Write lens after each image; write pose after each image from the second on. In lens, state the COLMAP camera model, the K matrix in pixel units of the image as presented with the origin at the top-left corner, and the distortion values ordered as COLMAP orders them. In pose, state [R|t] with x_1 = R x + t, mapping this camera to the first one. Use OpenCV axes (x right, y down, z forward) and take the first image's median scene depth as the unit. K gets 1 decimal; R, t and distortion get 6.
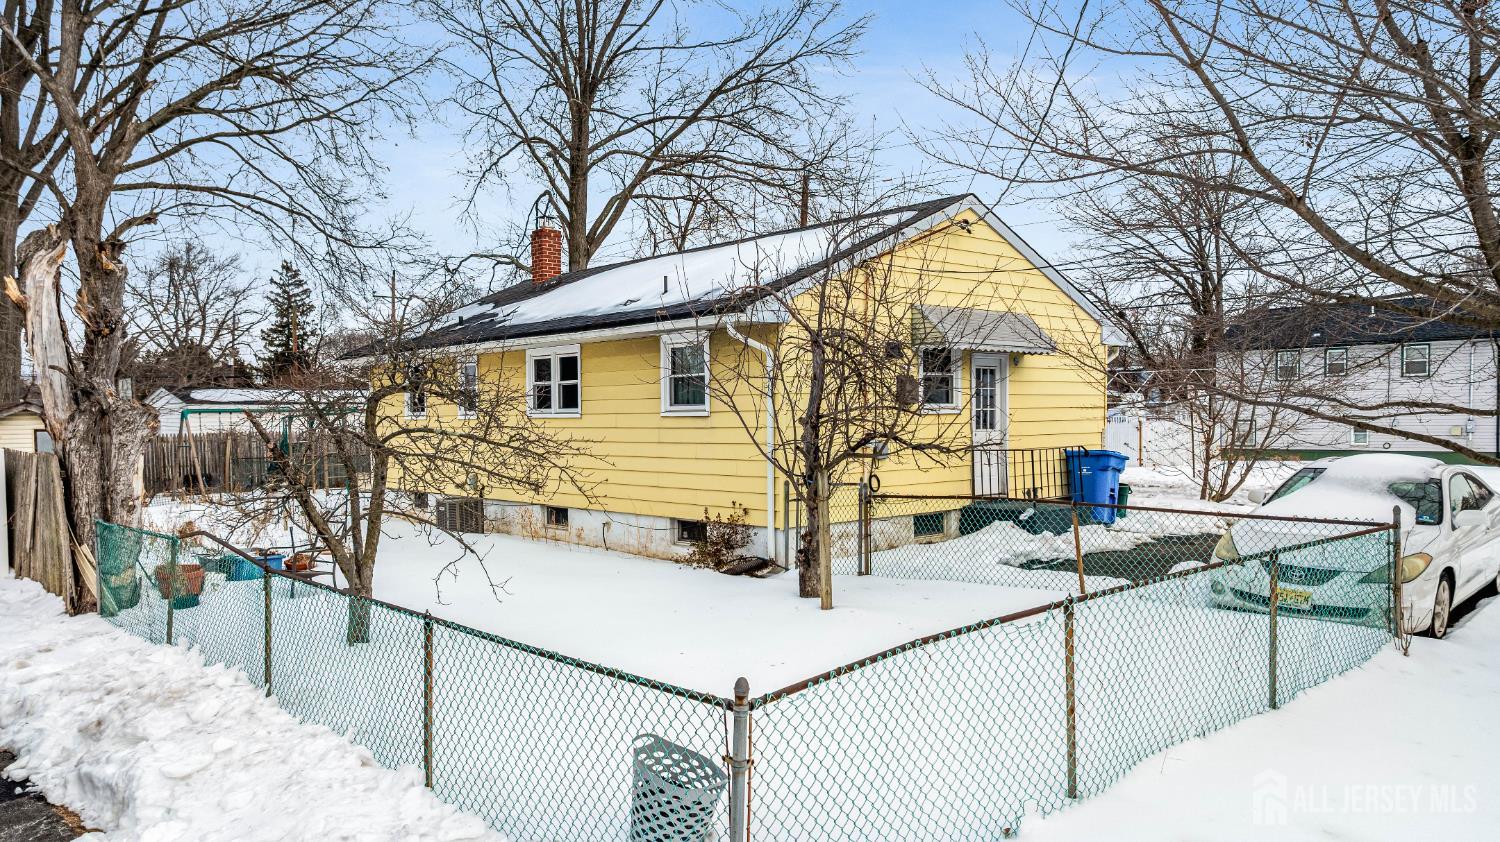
lens RADIAL K [[1041.5, 0, 769.0], [0, 1041.5, 415.3], [0, 0, 1]] dist [-0.023968, 0.021387]
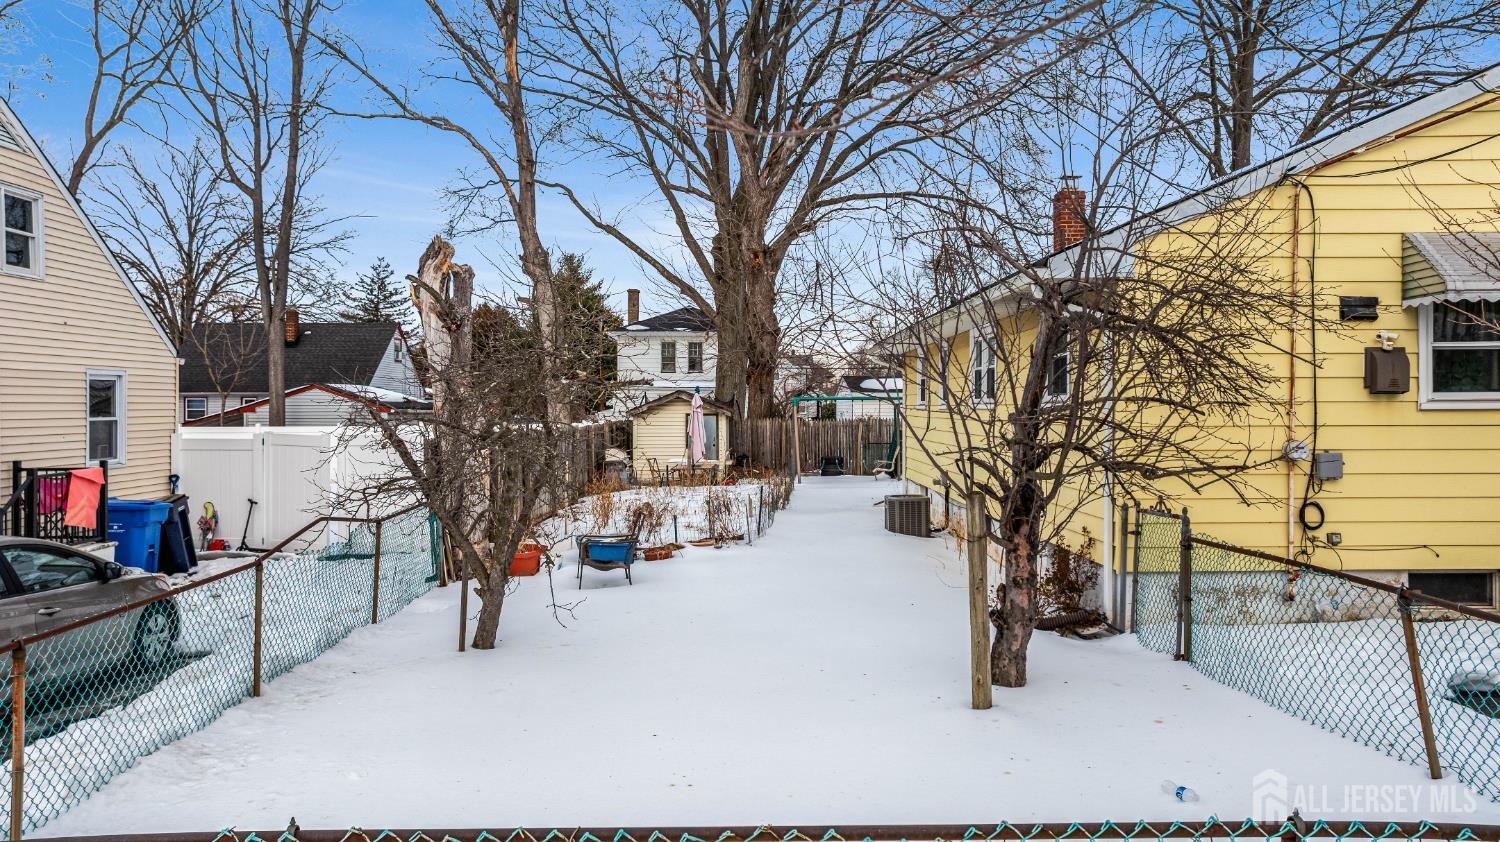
lens RADIAL K [[1041.5, 0, 769.0], [0, 1041.5, 415.3], [0, 0, 1]] dist [-0.023968, 0.021387]
pose [[0.764328, 0.013373, -0.644690, 0.096129], [-0.005110, 0.999879, 0.014682, -0.001952], [0.644808, -0.007928, 0.764303, 0.108359]]
